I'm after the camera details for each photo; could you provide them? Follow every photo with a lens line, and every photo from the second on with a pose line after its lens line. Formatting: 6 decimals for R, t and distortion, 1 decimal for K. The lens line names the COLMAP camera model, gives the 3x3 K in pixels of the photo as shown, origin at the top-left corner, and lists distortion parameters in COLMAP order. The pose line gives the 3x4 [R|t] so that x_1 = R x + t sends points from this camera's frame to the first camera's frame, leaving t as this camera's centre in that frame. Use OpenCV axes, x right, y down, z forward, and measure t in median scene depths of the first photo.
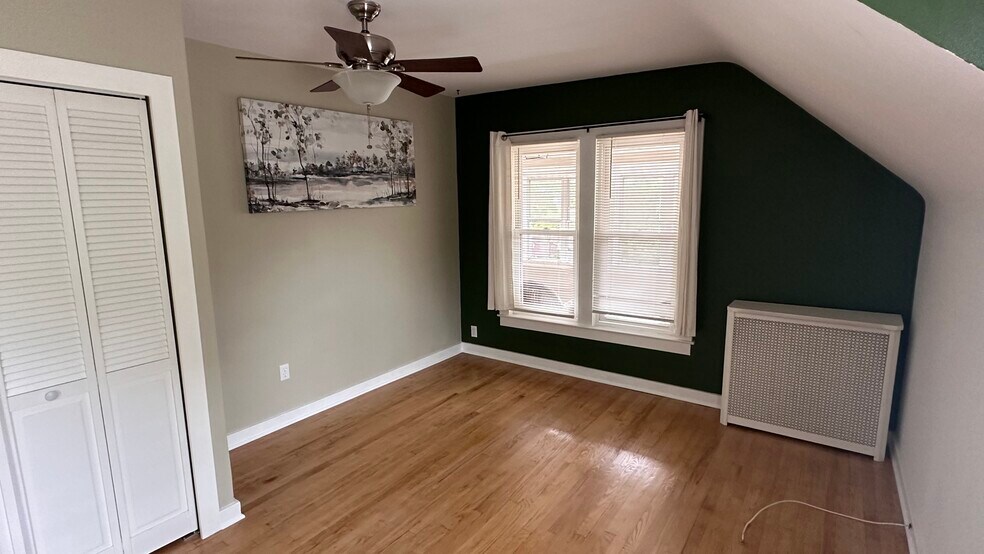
lens RADIAL K [[495.9, 0, 494.6], [0, 495.9, 278.1], [0, 0, 1]] dist [0.002517, 0.000419]
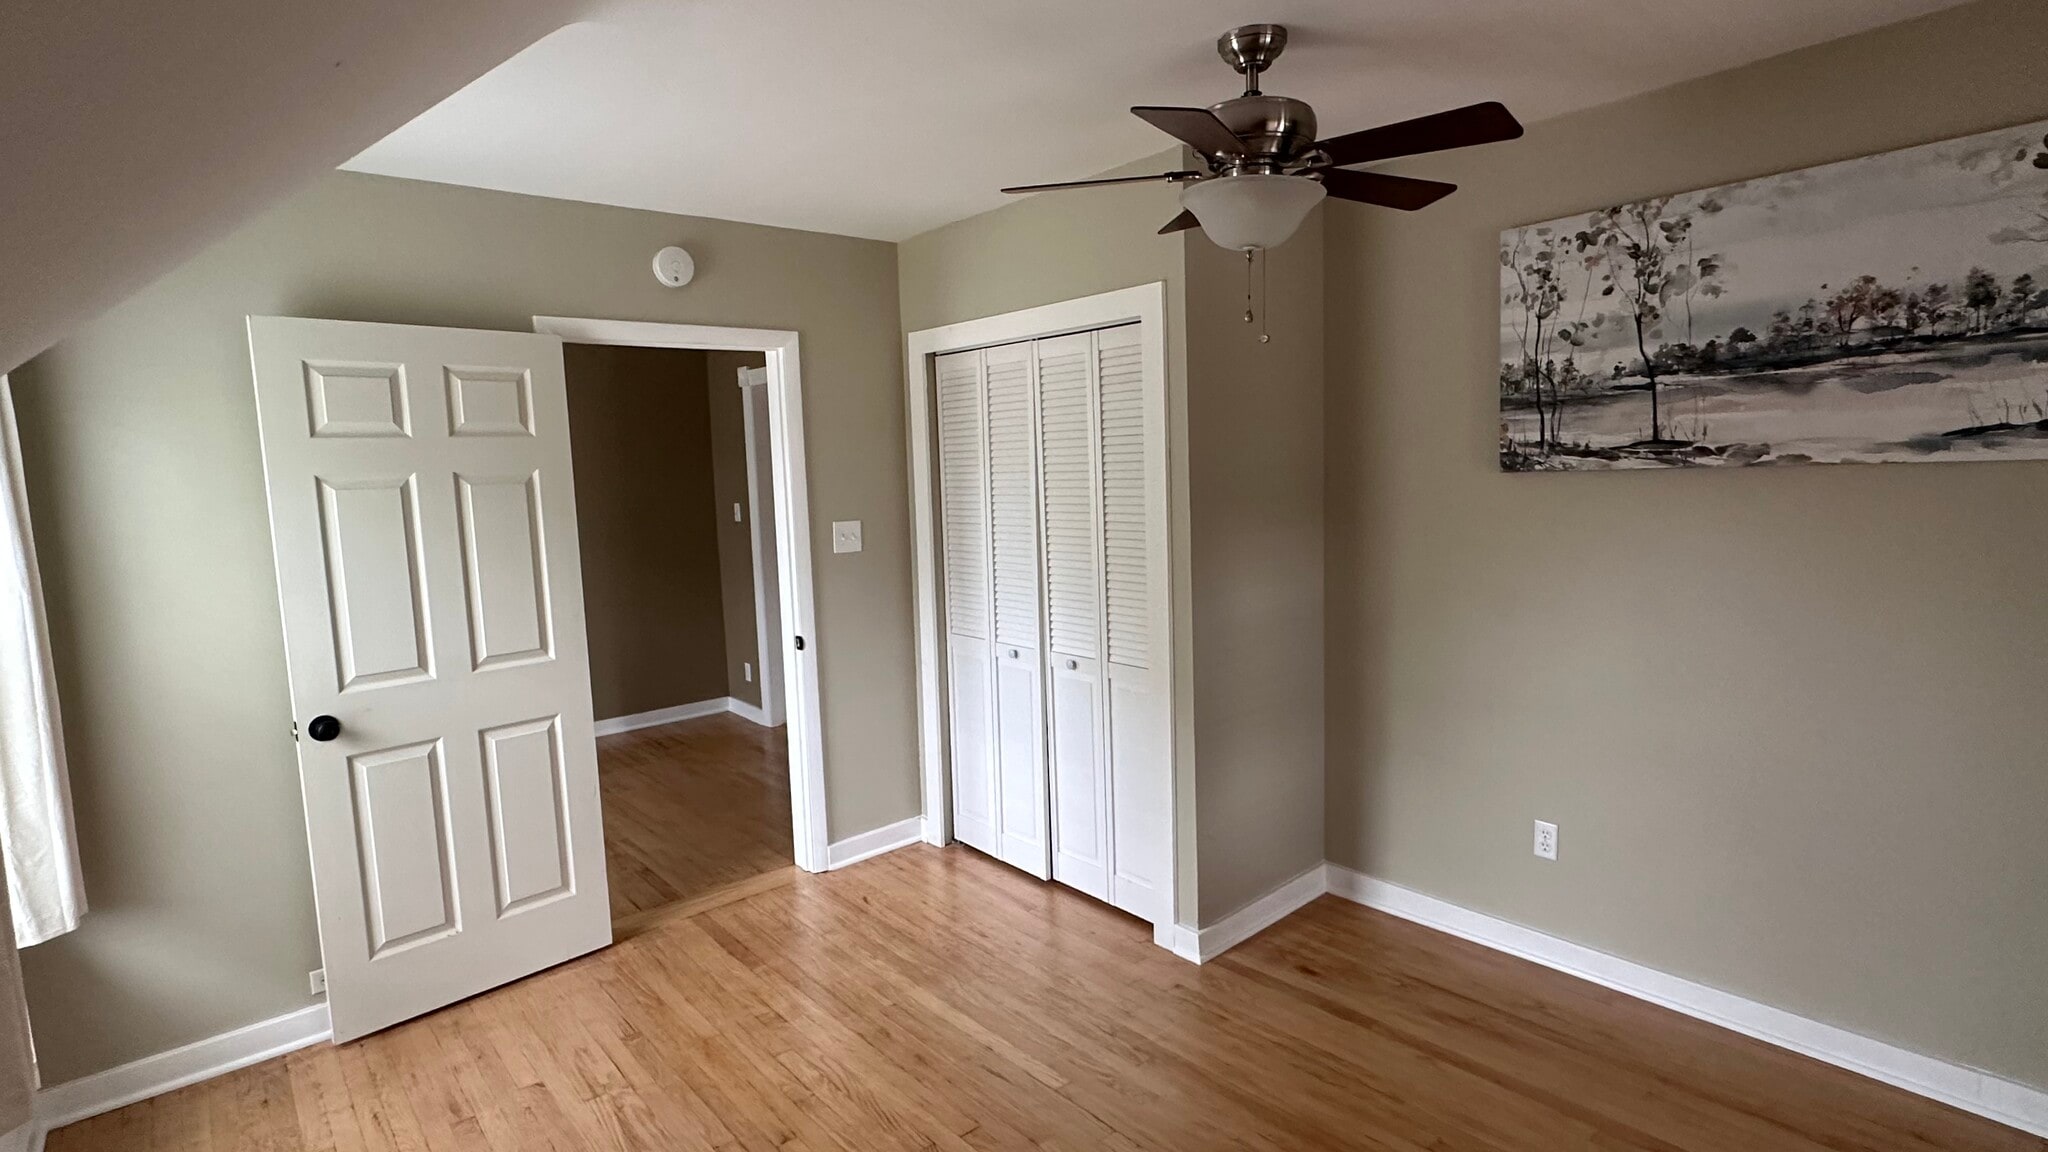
lens RADIAL K [[1032.0, 0, 1029.5], [0, 1032.0, 578.3], [0, 0, 1]] dist [0.002517, 0.000419]
pose [[-0.256026, 0.130467, -0.957825, 0.541236], [-0.124478, 0.978151, 0.166509, -0.131489], [0.958622, 0.161859, -0.234192, 0.769345]]
